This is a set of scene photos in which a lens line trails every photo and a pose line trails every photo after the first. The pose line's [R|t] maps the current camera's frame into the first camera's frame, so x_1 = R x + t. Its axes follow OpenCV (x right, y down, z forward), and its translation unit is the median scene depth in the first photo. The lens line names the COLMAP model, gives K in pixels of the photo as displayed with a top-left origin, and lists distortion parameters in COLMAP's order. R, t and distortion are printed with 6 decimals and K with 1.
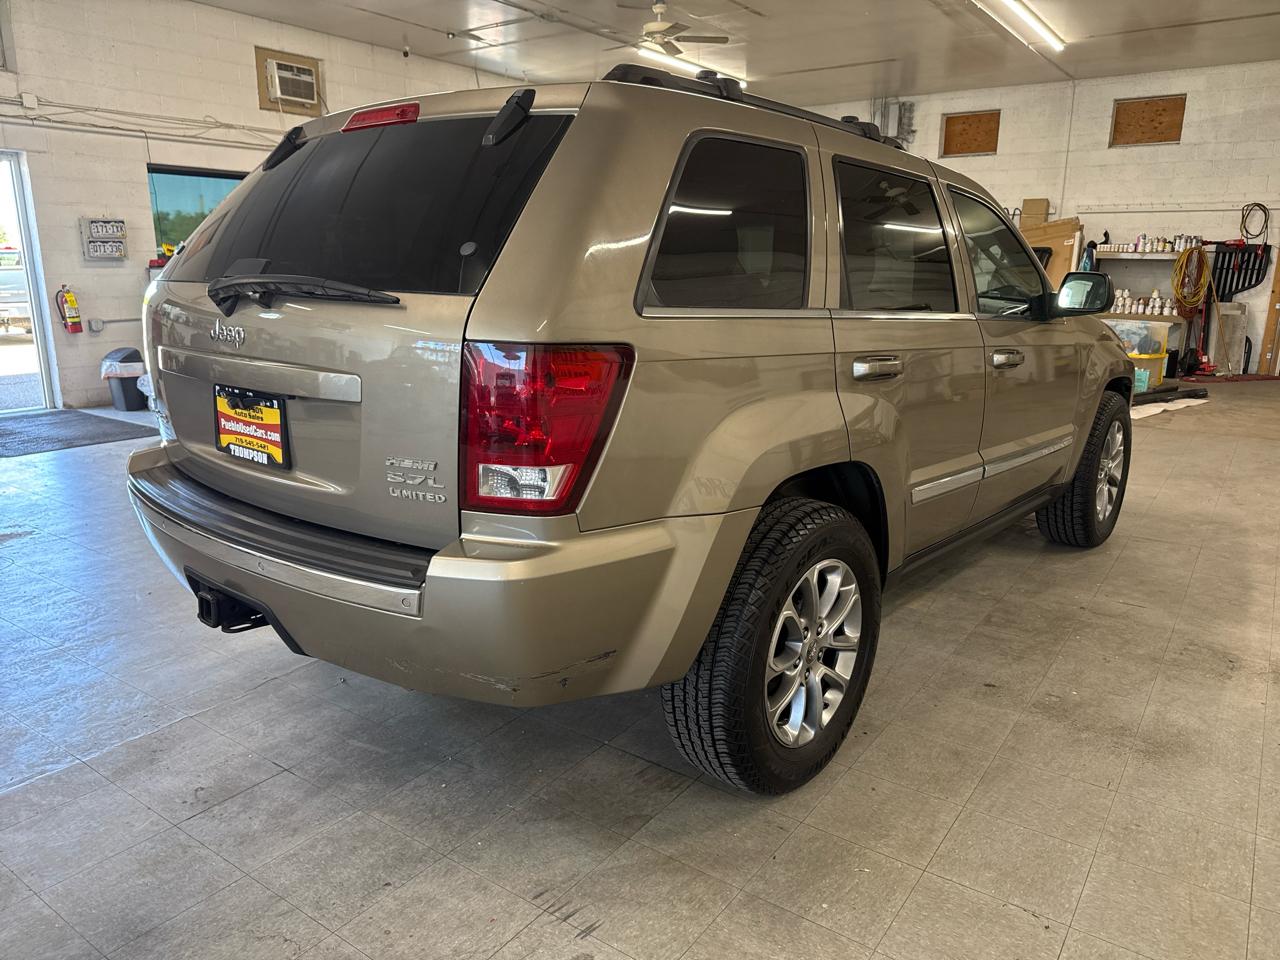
lens RADIAL K [[901.8, 0, 637.1], [0, 901.8, 487.8], [0, 0, 1]] dist [0.031208, -0.036706]
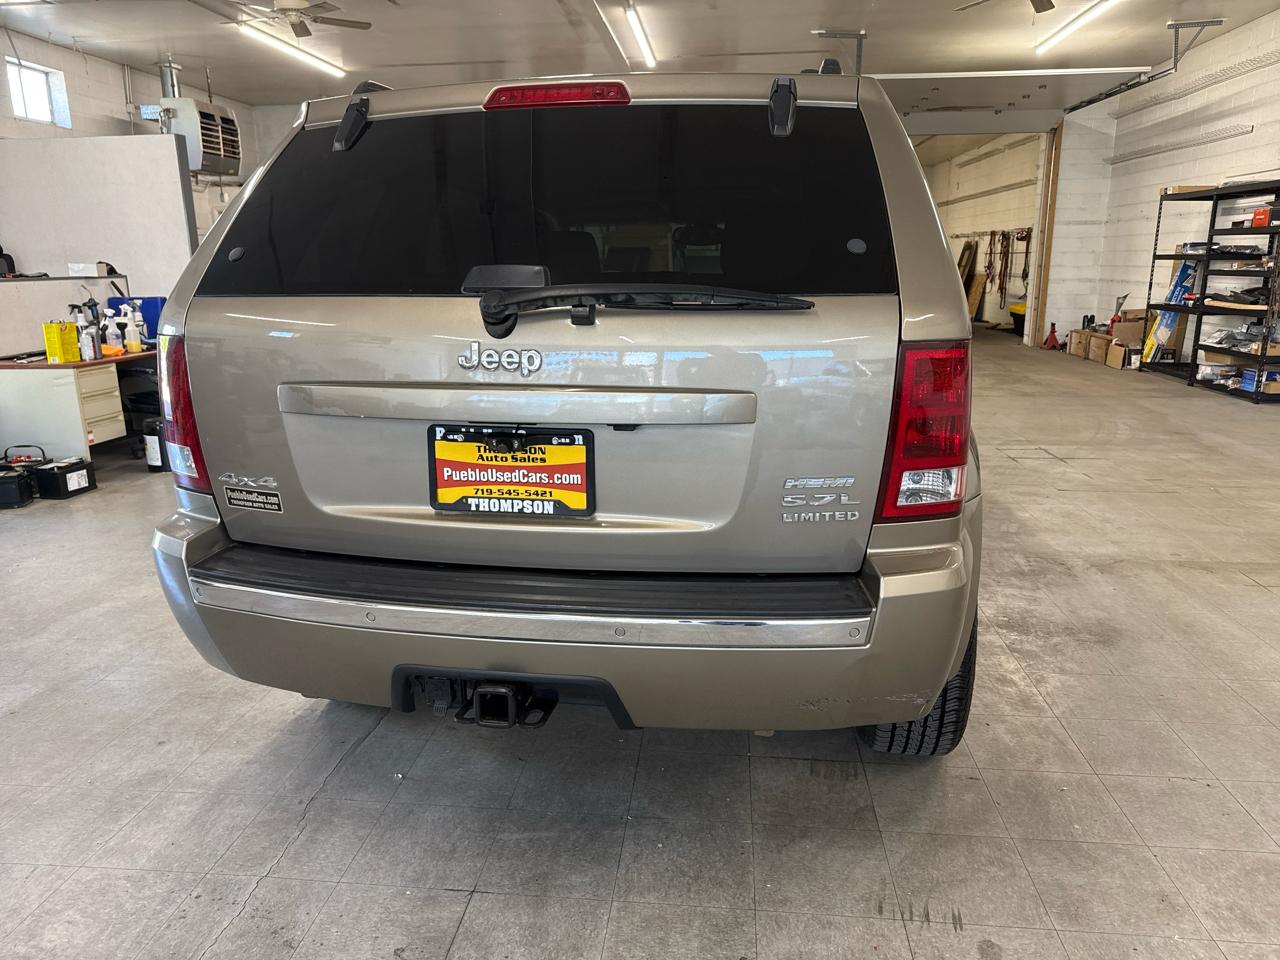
lens RADIAL K [[901.8, 0, 640.5], [0, 901.8, 482.0], [0, 0, 1]] dist [0.031208, -0.036706]
pose [[0.868825, -0.134527, 0.476493, -0.487216], [0.136436, 0.990171, 0.030780, -0.046508], [-0.475950, 0.038268, 0.878640, 0.165036]]
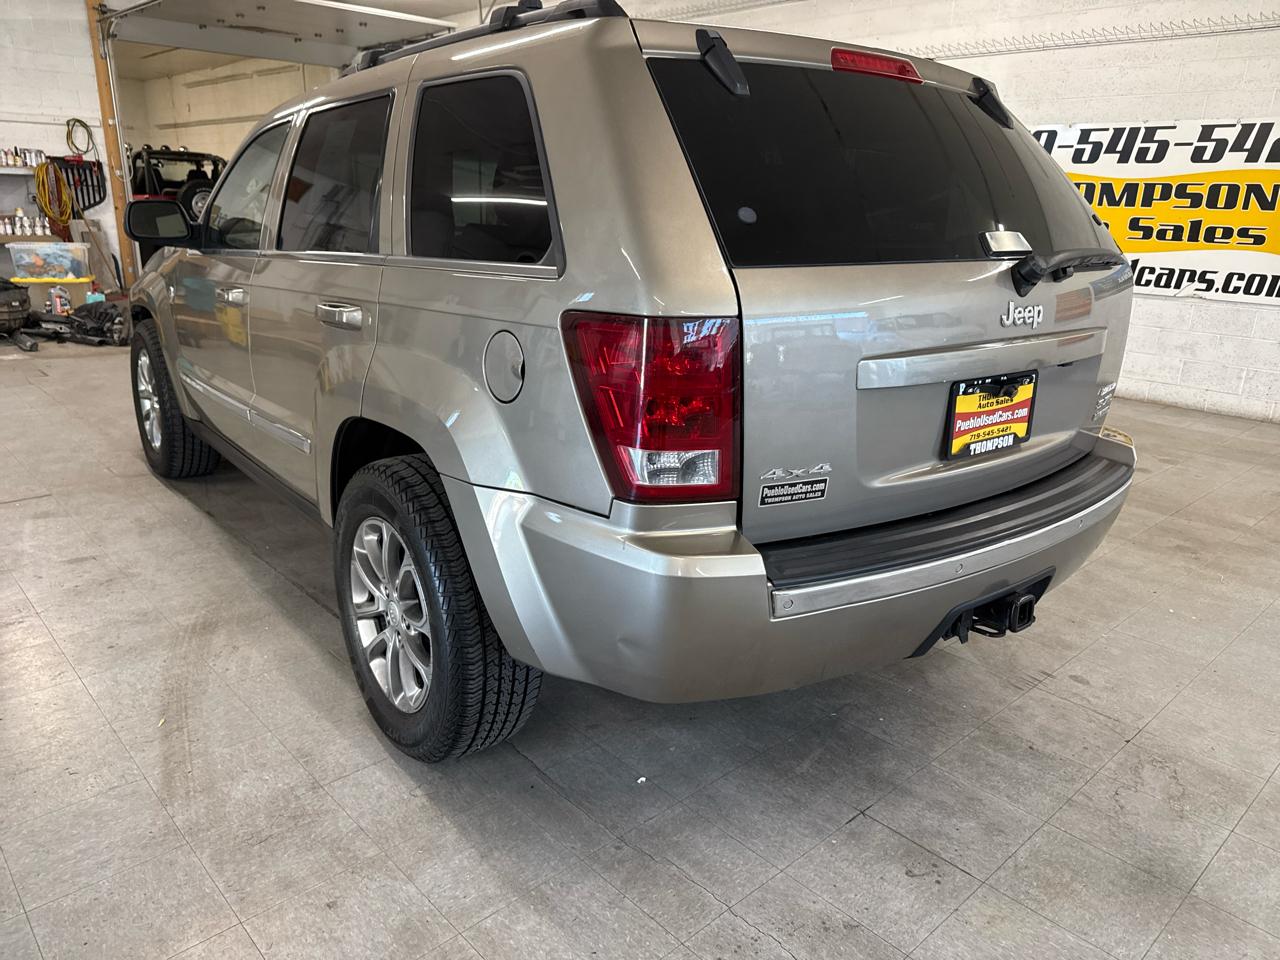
lens RADIAL K [[901.8, 0, 637.9], [0, 901.8, 482.9], [0, 0, 1]] dist [0.031208, -0.036706]
pose [[0.204114, -0.296410, 0.932994, -0.950748], [0.209685, 0.944177, 0.254089, -0.214852], [-0.956227, 0.143771, 0.254873, 0.768126]]
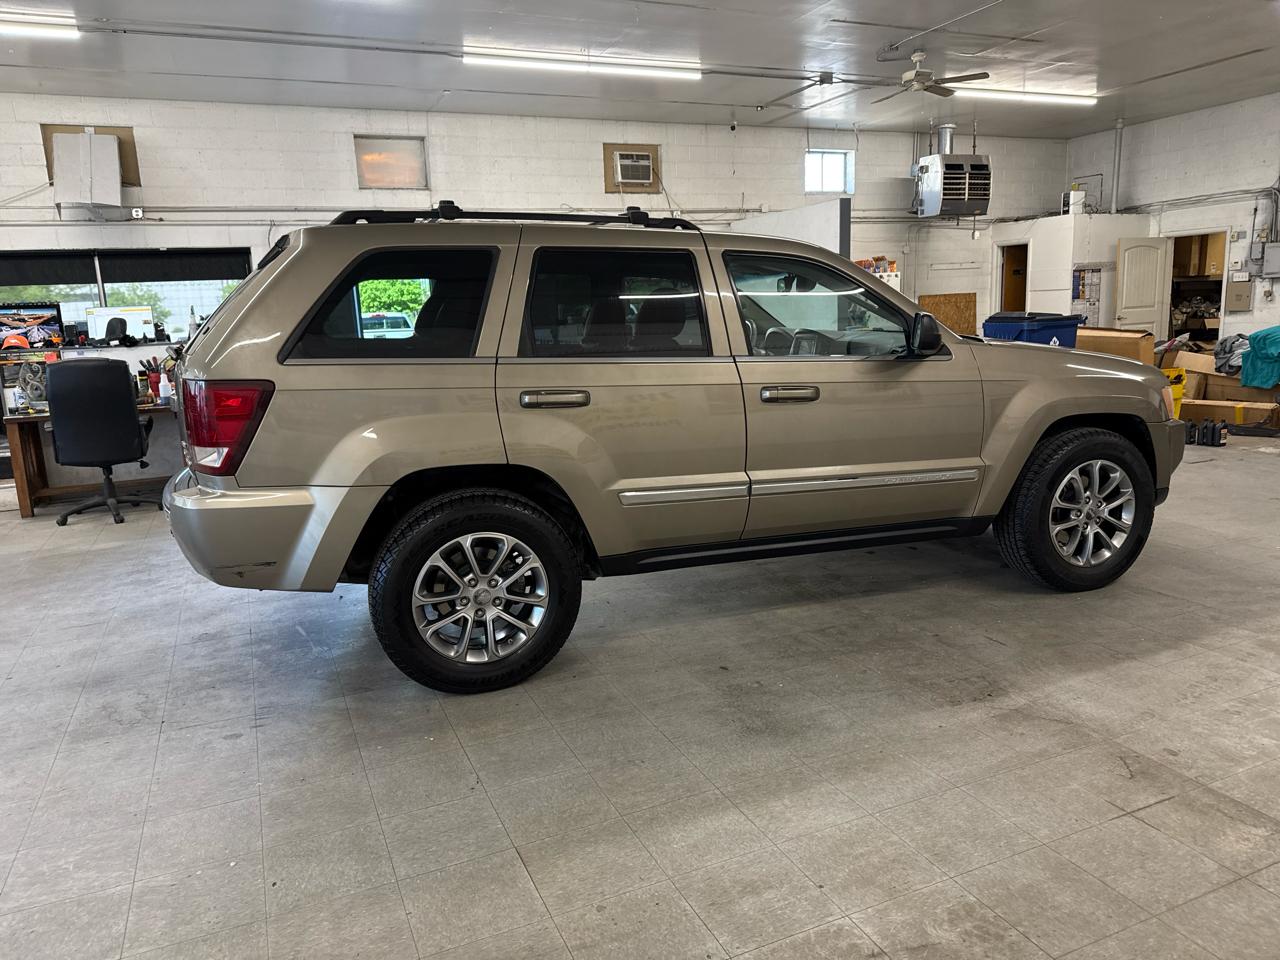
lens RADIAL K [[901.8, 0, 634.6], [0, 901.8, 478.3], [0, 0, 1]] dist [0.031208, -0.036706]
pose [[0.856463, 0.054567, -0.513317, 0.875403], [-0.078123, 0.996645, -0.024401, 0.008736], [0.510263, 0.061000, 0.857852, -0.077234]]
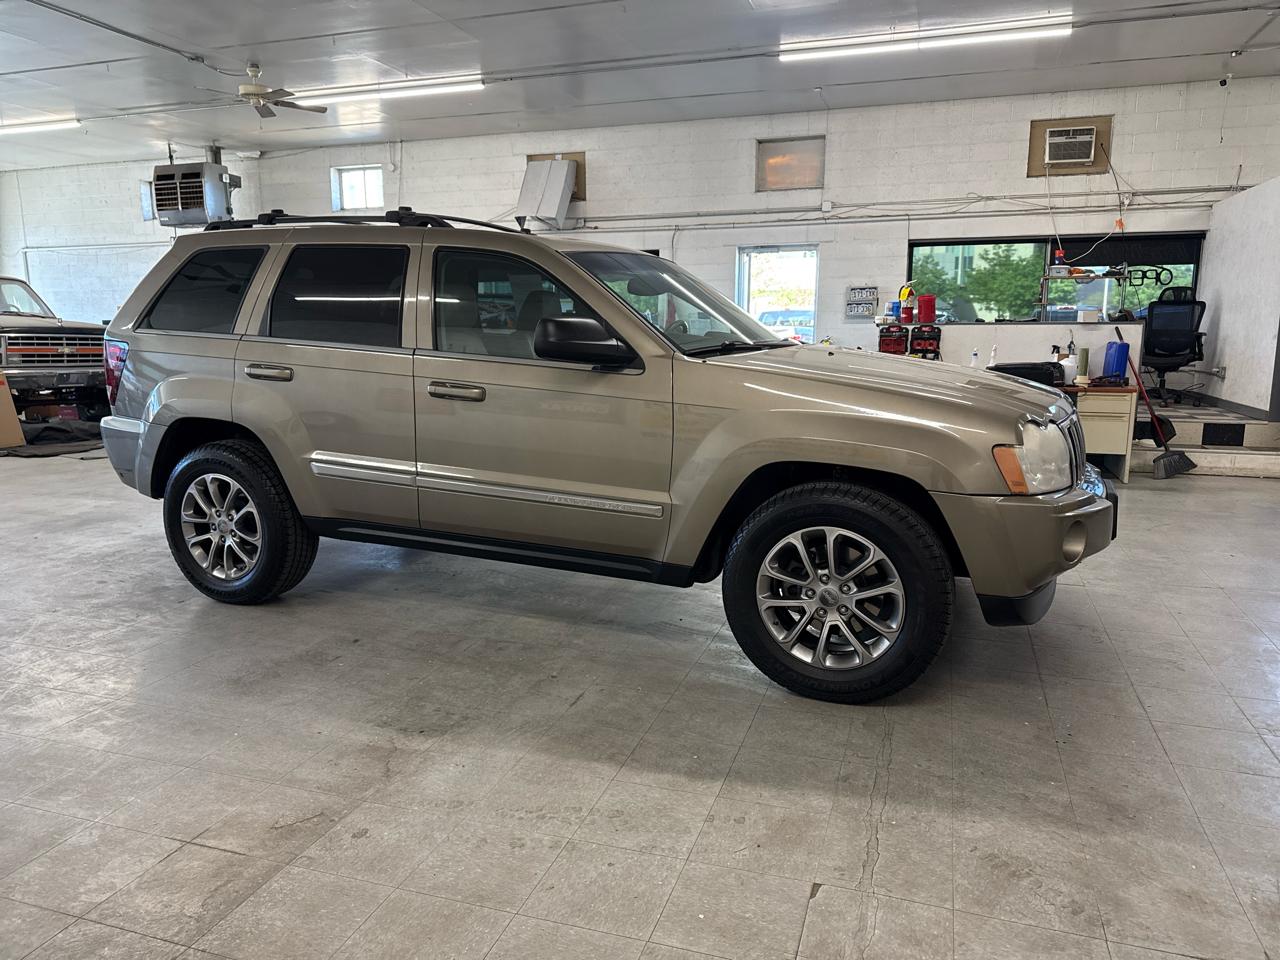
lens RADIAL K [[901.8, 0, 638.2], [0, 901.8, 477.4], [0, 0, 1]] dist [0.031208, -0.036706]
pose [[0.287647, 0.155619, -0.945009, 1.643508], [-0.226411, 0.969792, 0.090785, -0.201728], [0.930590, 0.187846, 0.314191, 0.927468]]
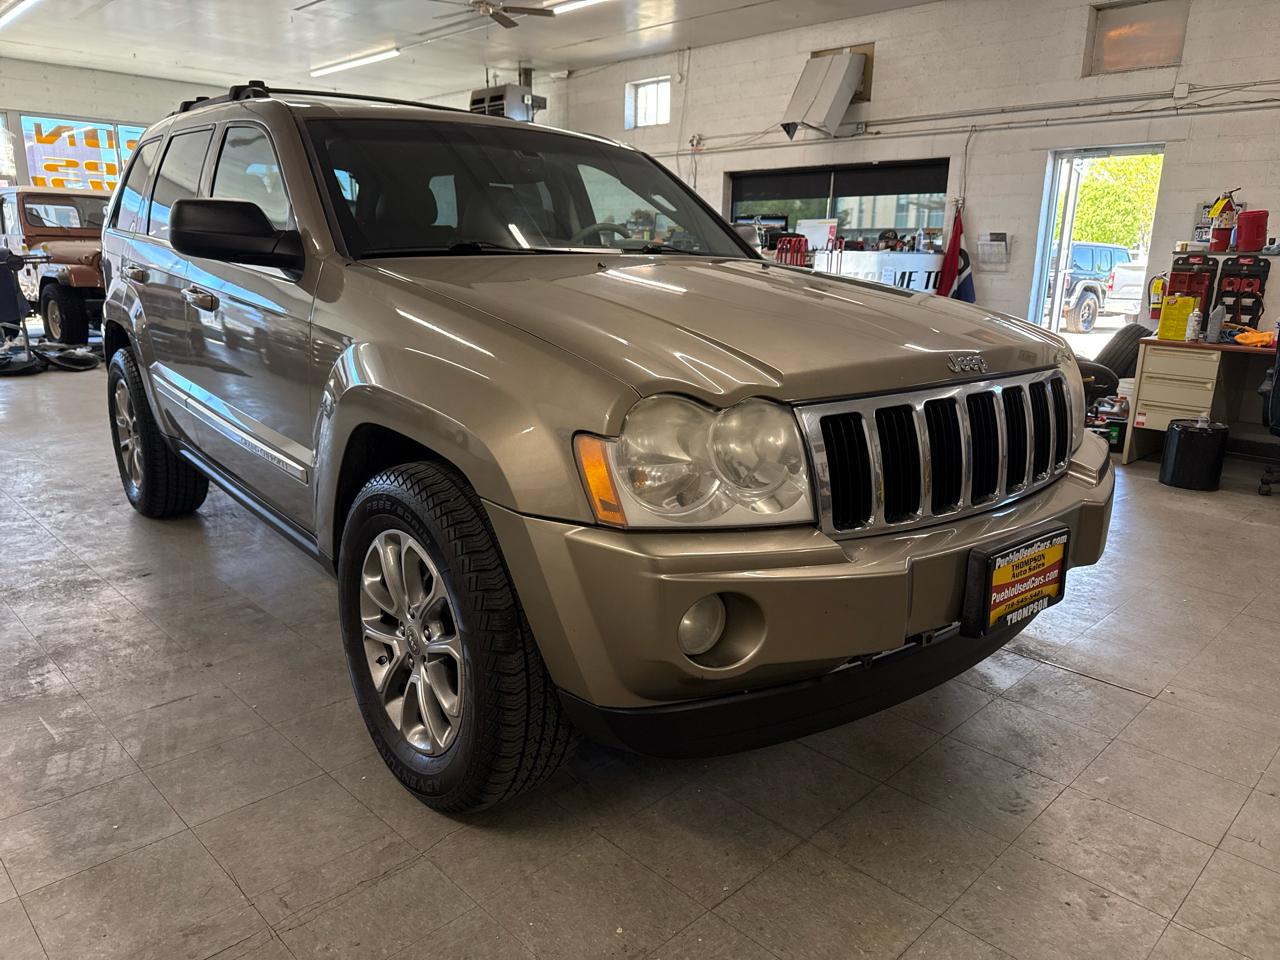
lens RADIAL K [[901.8, 0, 636.2], [0, 901.8, 485.3], [0, 0, 1]] dist [0.031208, -0.036706]
pose [[-0.176592, 0.236144, -0.955537, 1.338813], [-0.256269, 0.926282, 0.276275, -0.355827], [0.950337, 0.293663, -0.103058, 1.664548]]
